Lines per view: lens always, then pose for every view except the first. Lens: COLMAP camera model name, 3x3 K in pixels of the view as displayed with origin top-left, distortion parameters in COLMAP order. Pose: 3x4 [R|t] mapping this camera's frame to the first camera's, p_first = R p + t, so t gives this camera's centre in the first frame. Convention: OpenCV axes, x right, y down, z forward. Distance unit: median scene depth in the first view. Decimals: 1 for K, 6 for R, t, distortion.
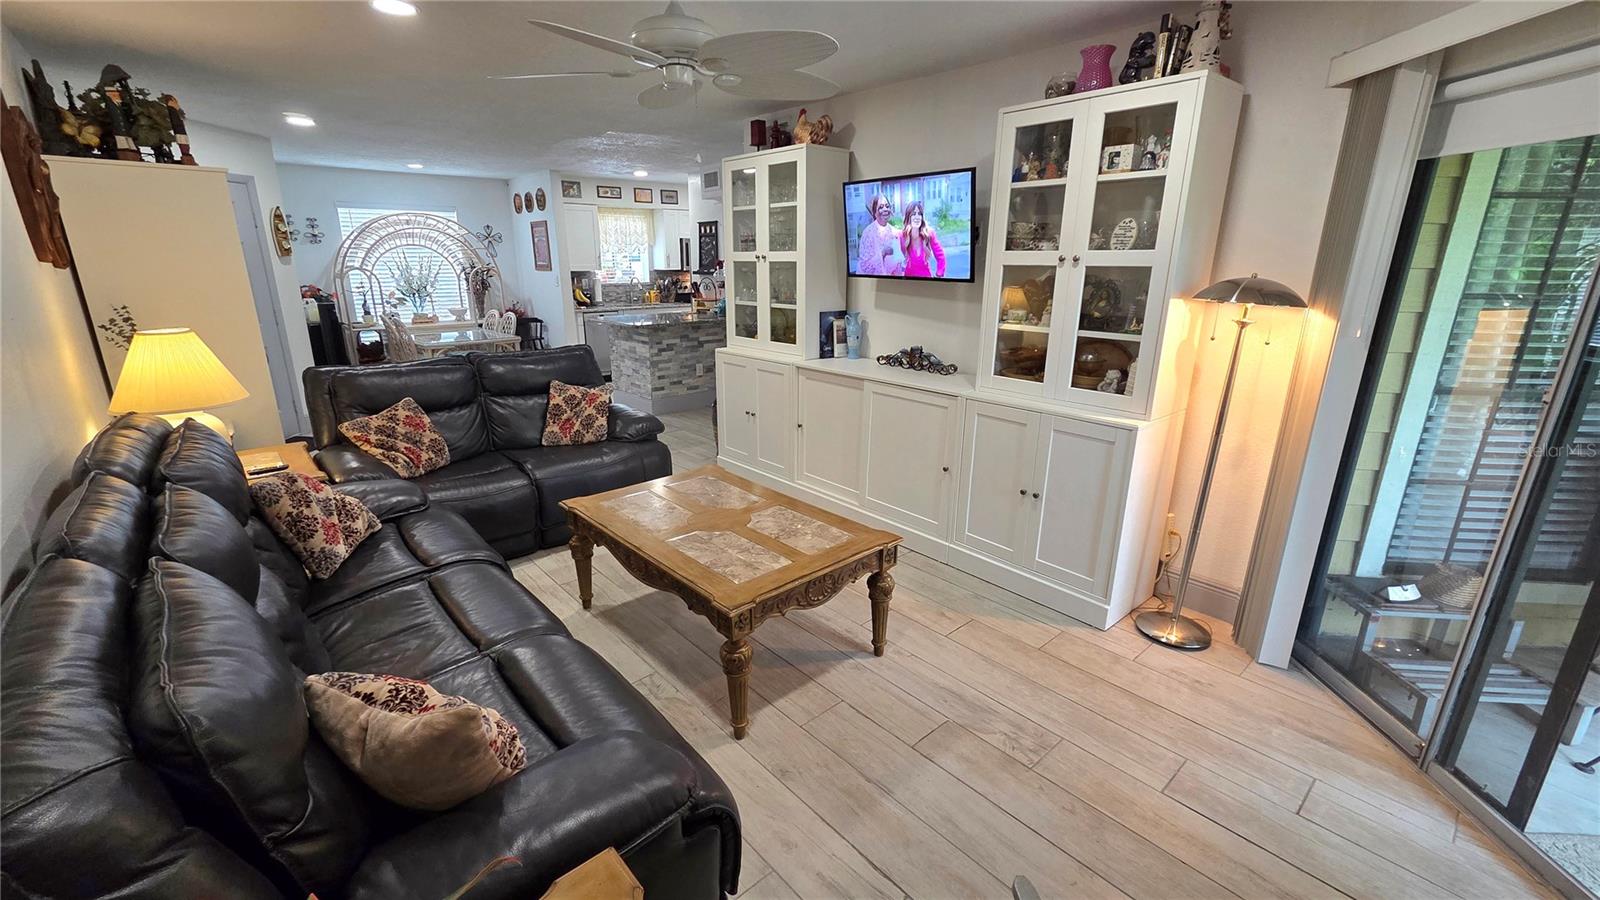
lens RADIAL K [[655.4, 0, 789.7], [0, 655.4, 455.6], [0, 0, 1]] dist [0.001883, -0.000753]
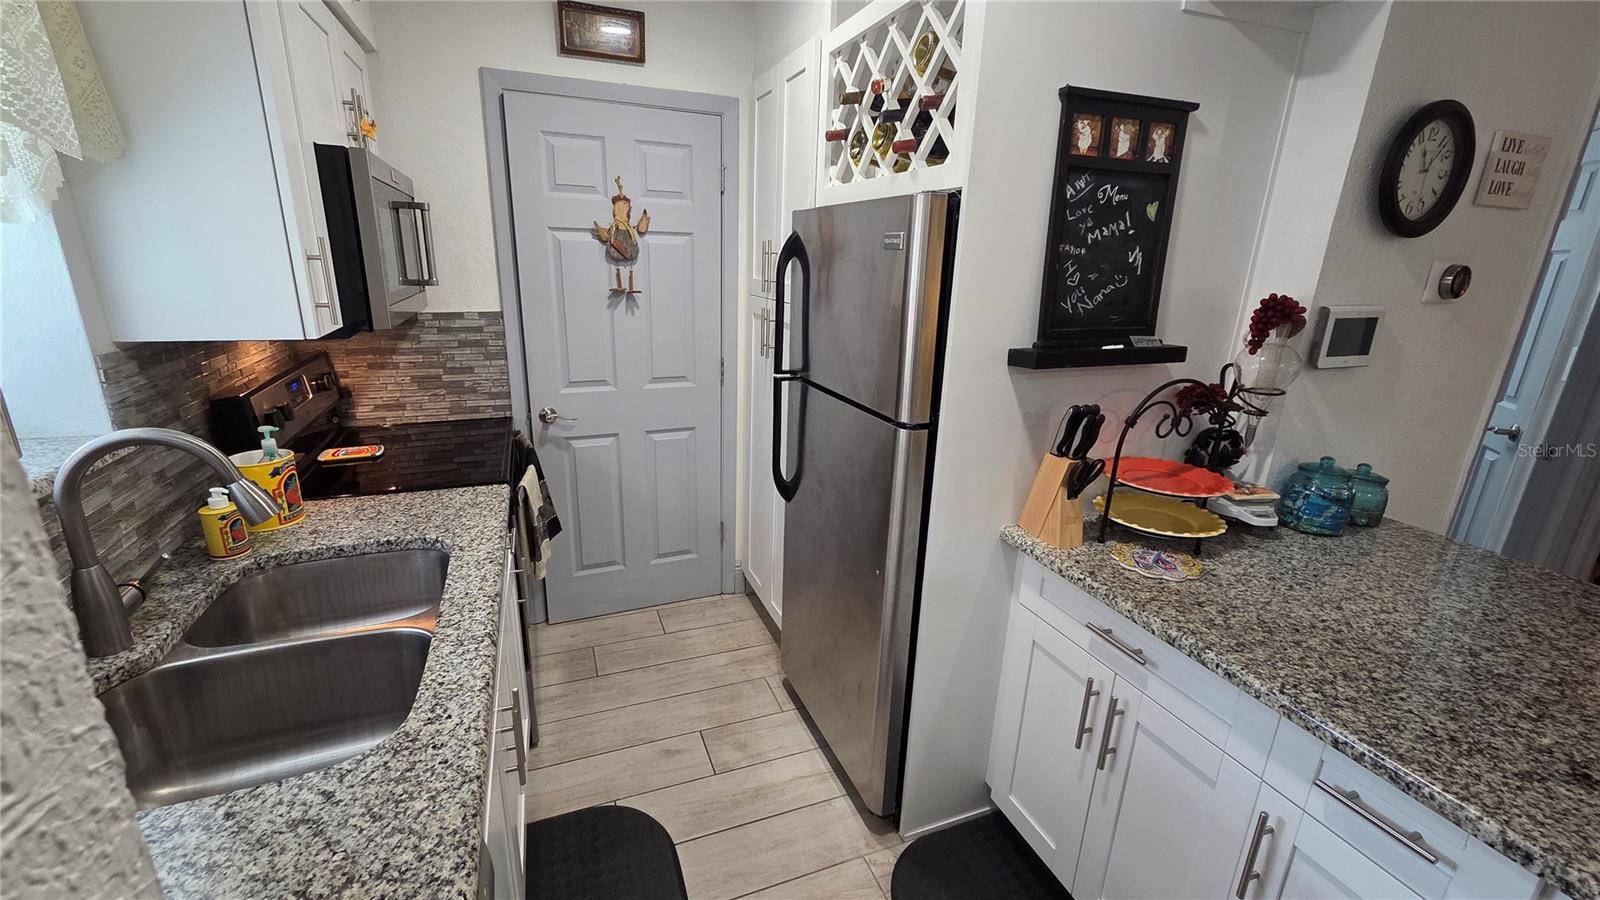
lens RADIAL K [[655.4, 0, 783.0], [0, 655.4, 455.1], [0, 0, 1]] dist [0.001883, -0.000753]
pose [[0.356309, -0.268516, 0.894954, -0.372547], [0.244319, 0.951268, 0.188142, -0.325404], [-0.901860, 0.151617, 0.404549, 1.054587]]
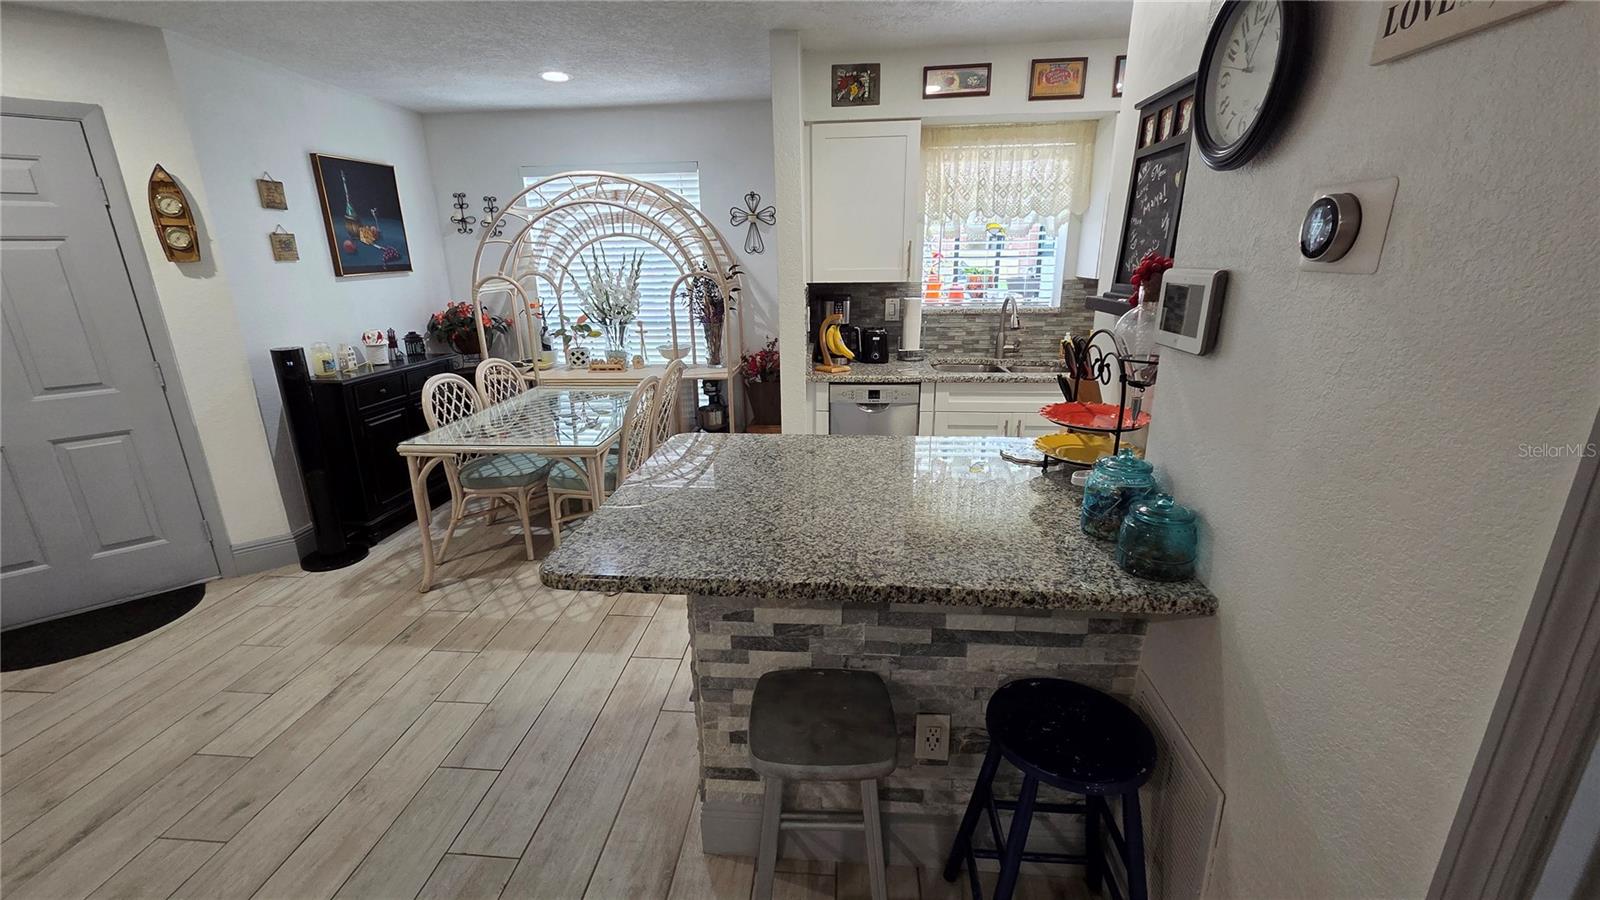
lens RADIAL K [[655.4, 0, 789.2], [0, 655.4, 455.6], [0, 0, 1]] dist [0.001883, -0.000753]
pose [[0.685830, 0.202838, -0.698923, -0.030229], [-0.193282, 0.976651, 0.093778, -0.231454], [0.701626, 0.070774, 0.709022, 0.767311]]
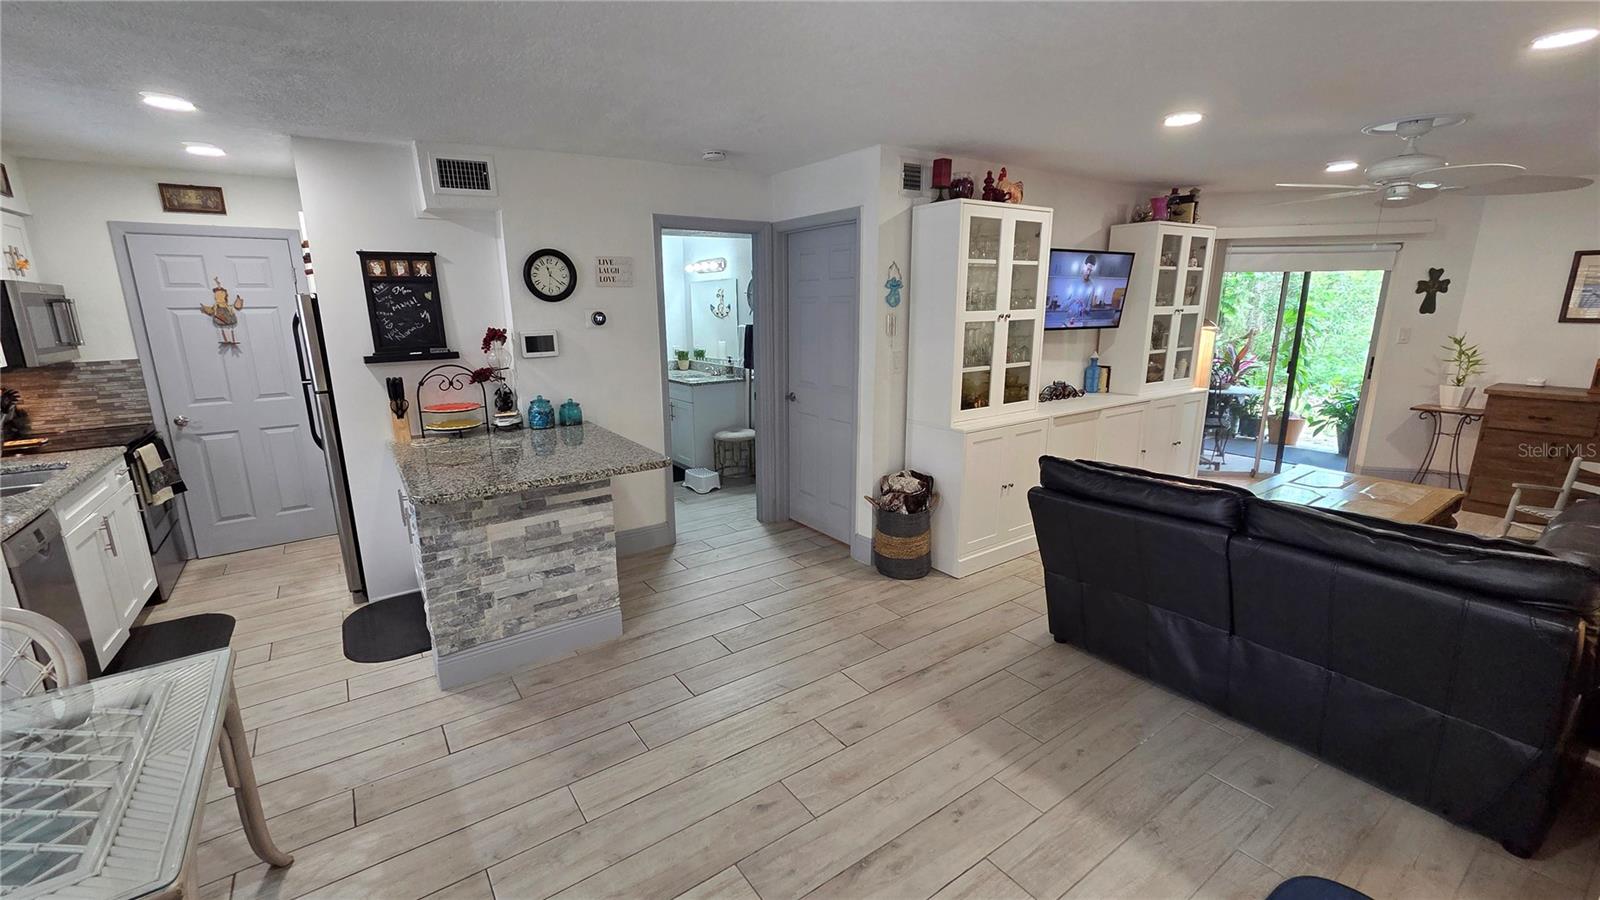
lens RADIAL K [[655.4, 0, 788.3], [0, 655.4, 453.3], [0, 0, 1]] dist [0.001883, -0.000753]
pose [[0.115867, -0.228754, 0.966564, -0.601476], [0.298421, 0.936177, 0.185789, -0.229012], [-0.947375, 0.266916, 0.176737, 0.701053]]
